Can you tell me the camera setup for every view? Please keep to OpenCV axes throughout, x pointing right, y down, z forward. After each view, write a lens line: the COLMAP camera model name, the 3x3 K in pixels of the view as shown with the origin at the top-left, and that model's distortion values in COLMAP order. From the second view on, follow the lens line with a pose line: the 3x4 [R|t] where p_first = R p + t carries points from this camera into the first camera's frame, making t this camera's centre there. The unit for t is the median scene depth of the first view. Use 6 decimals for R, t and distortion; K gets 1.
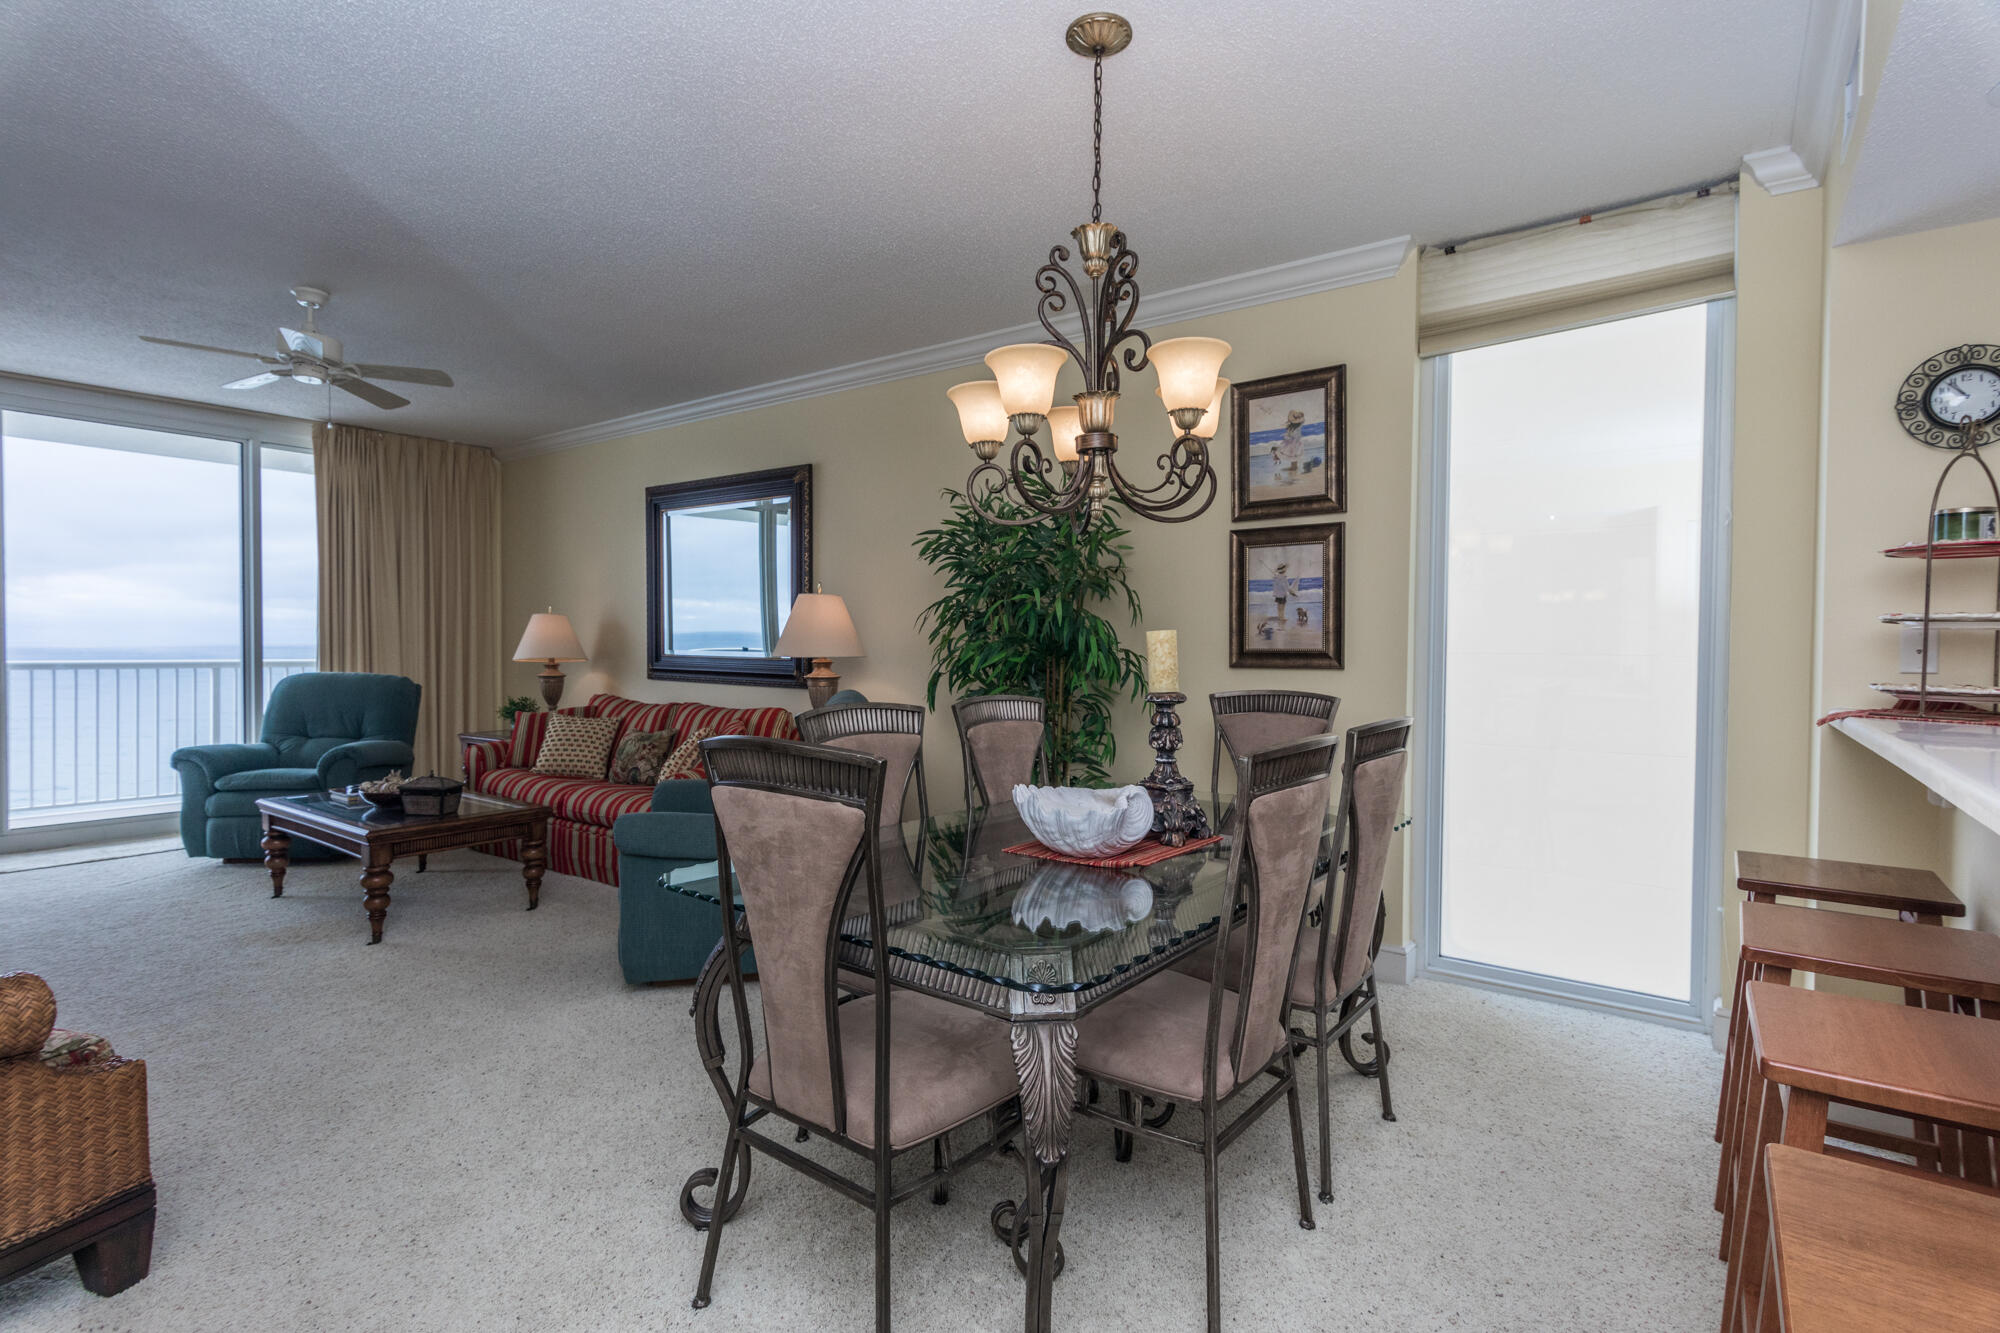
lens RADIAL K [[976.2, 0, 1001.2], [0, 976.2, 664.4], [0, 0, 1]] dist [0.001591, 0.000087]
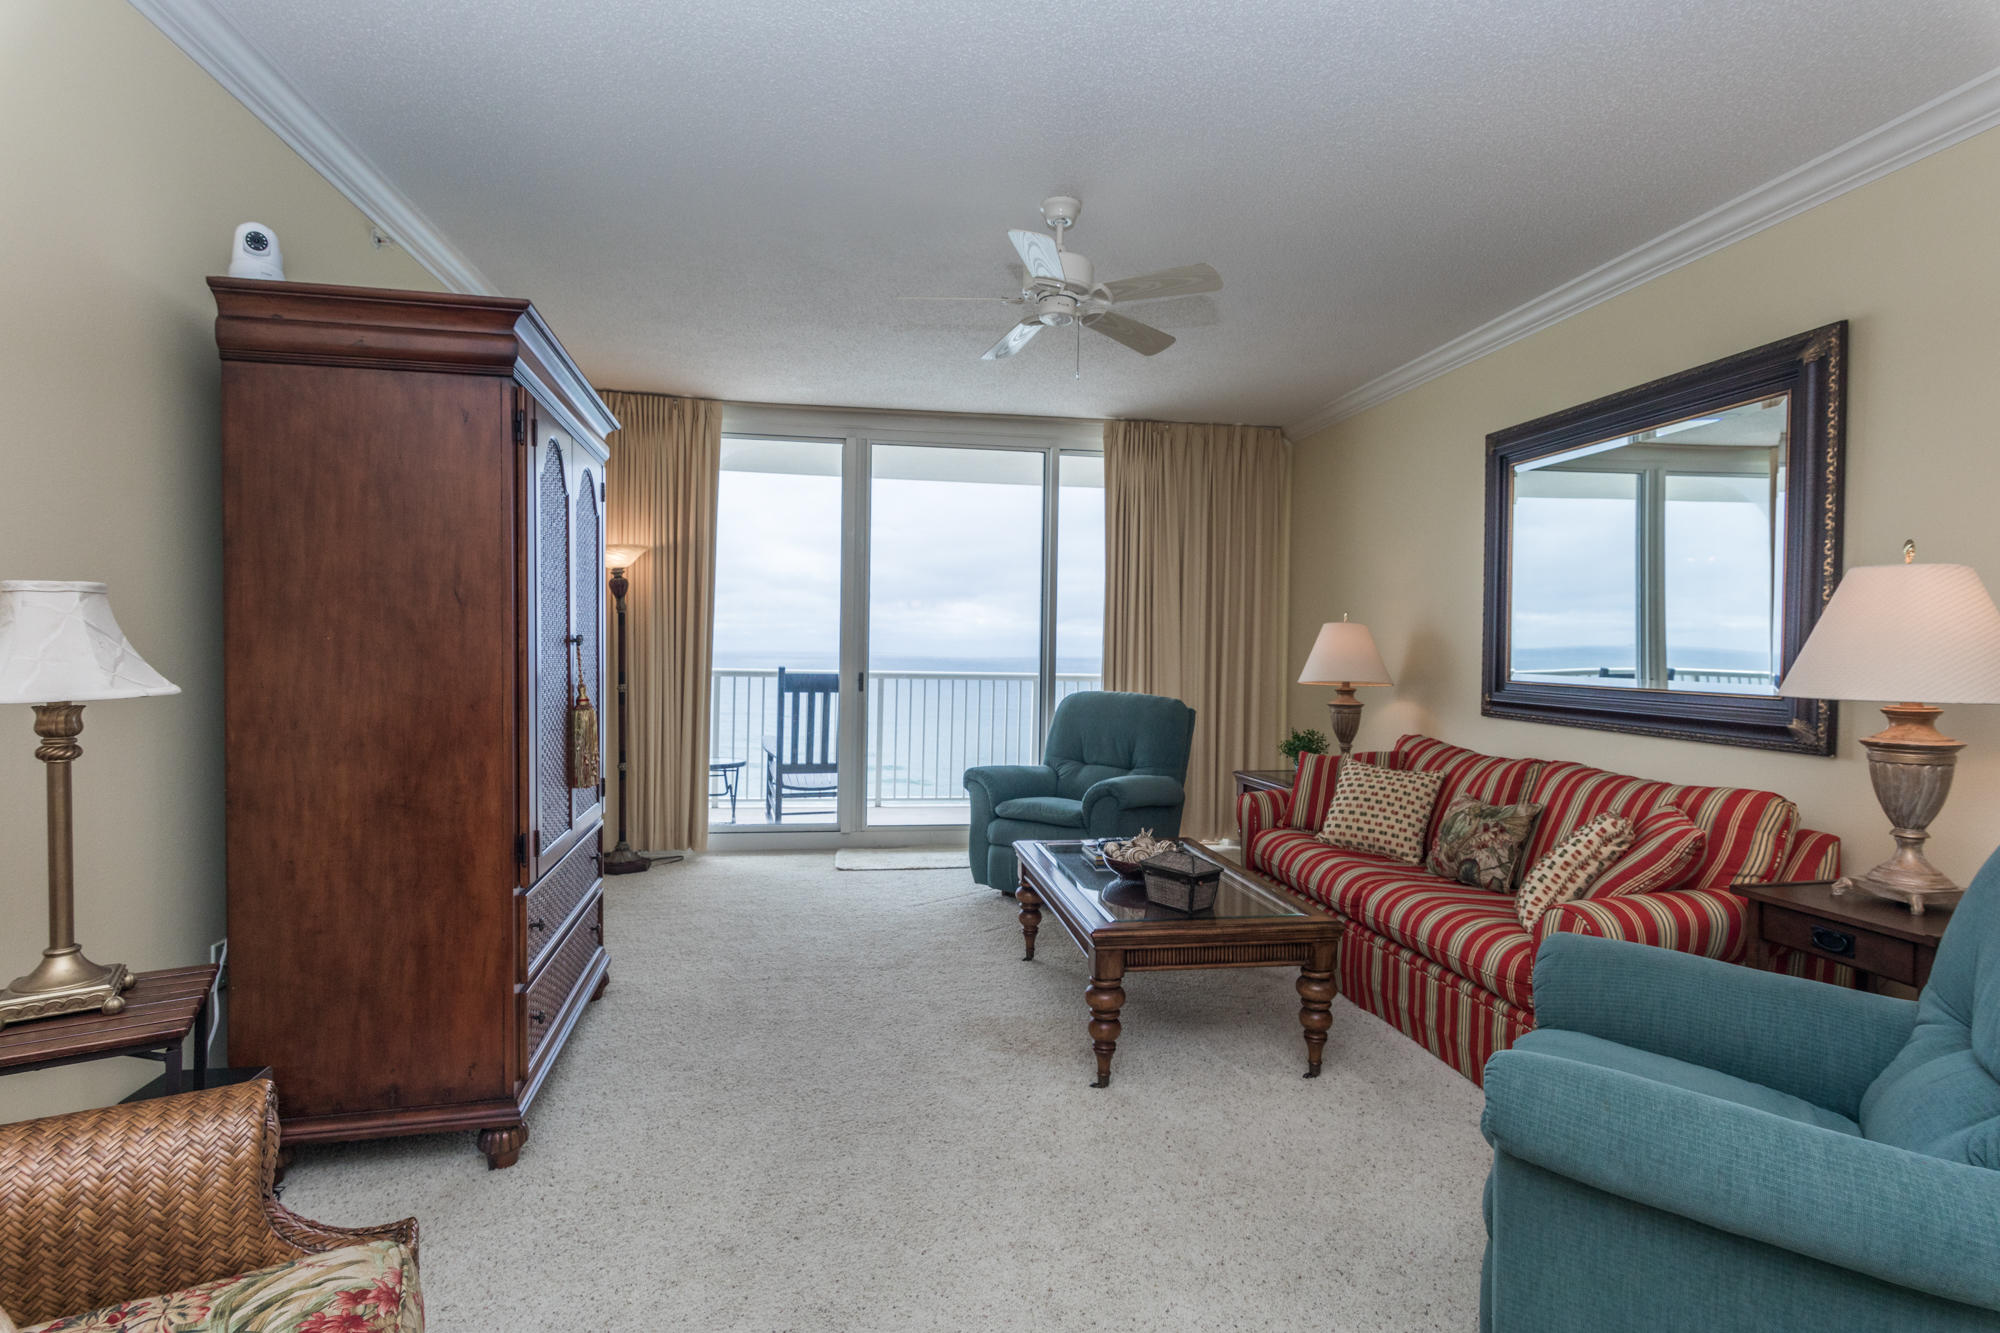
lens RADIAL K [[976.2, 0, 1001.2], [0, 976.2, 664.4], [0, 0, 1]] dist [0.001591, 0.000087]
pose [[0.721118, 0.014434, -0.692662, -0.148011], [-0.026270, 0.999634, -0.006519, -0.008787], [0.692314, 0.022897, 0.721233, 0.308146]]
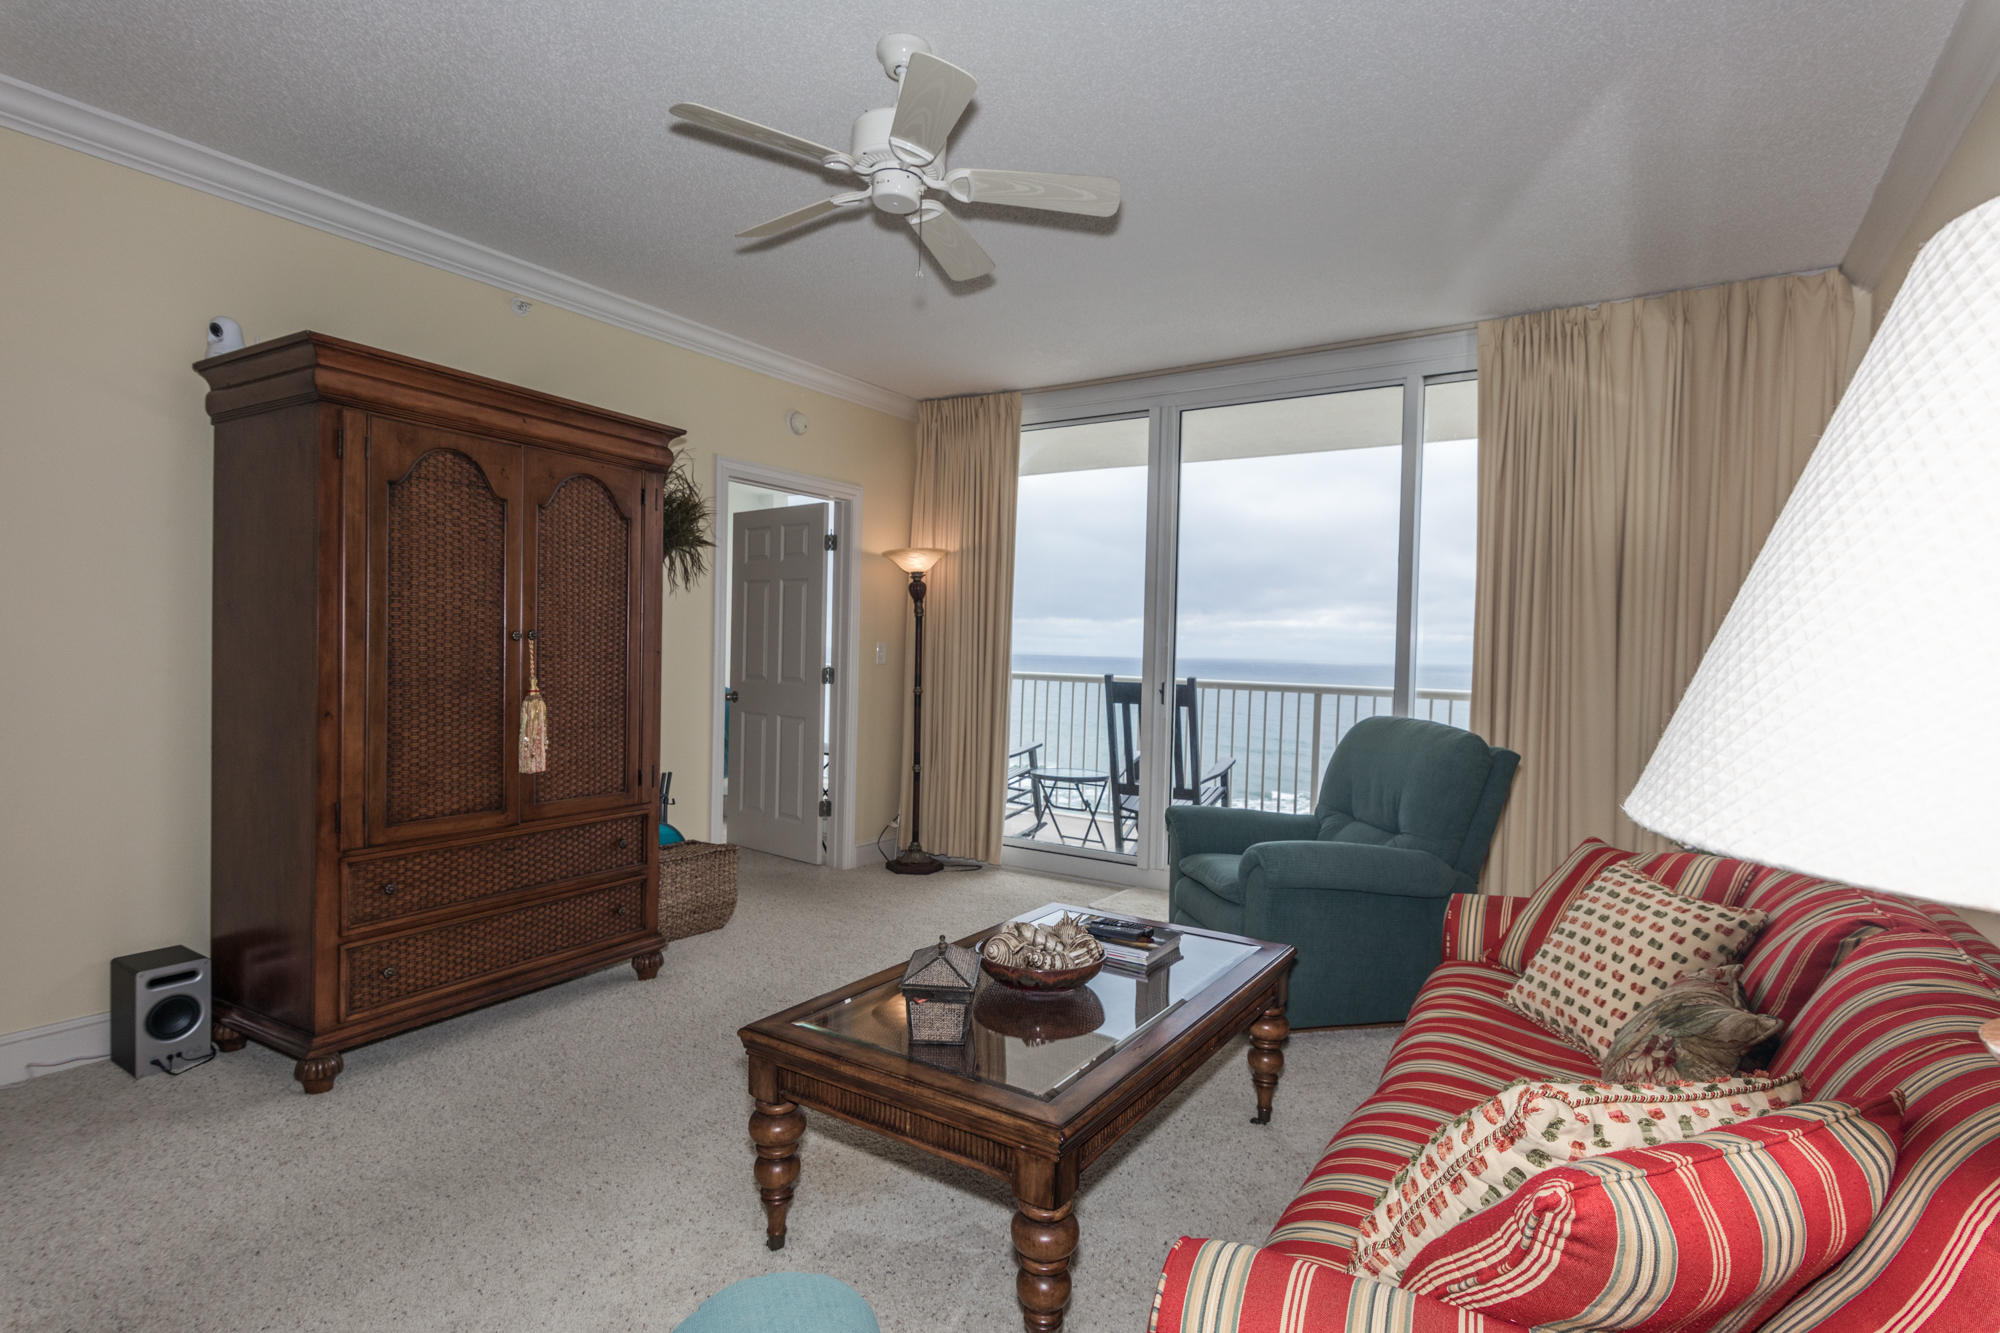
lens RADIAL K [[997.0, 0, 1000.0], [0, 997.0, 666.5], [0, 0, 1]] dist [0.017802, 0.000007]
pose [[0.066684, 0.011828, -0.997704, -0.083543], [-0.049980, 0.998714, 0.008499, -0.017785], [0.996522, 0.049298, 0.067189, 0.754351]]
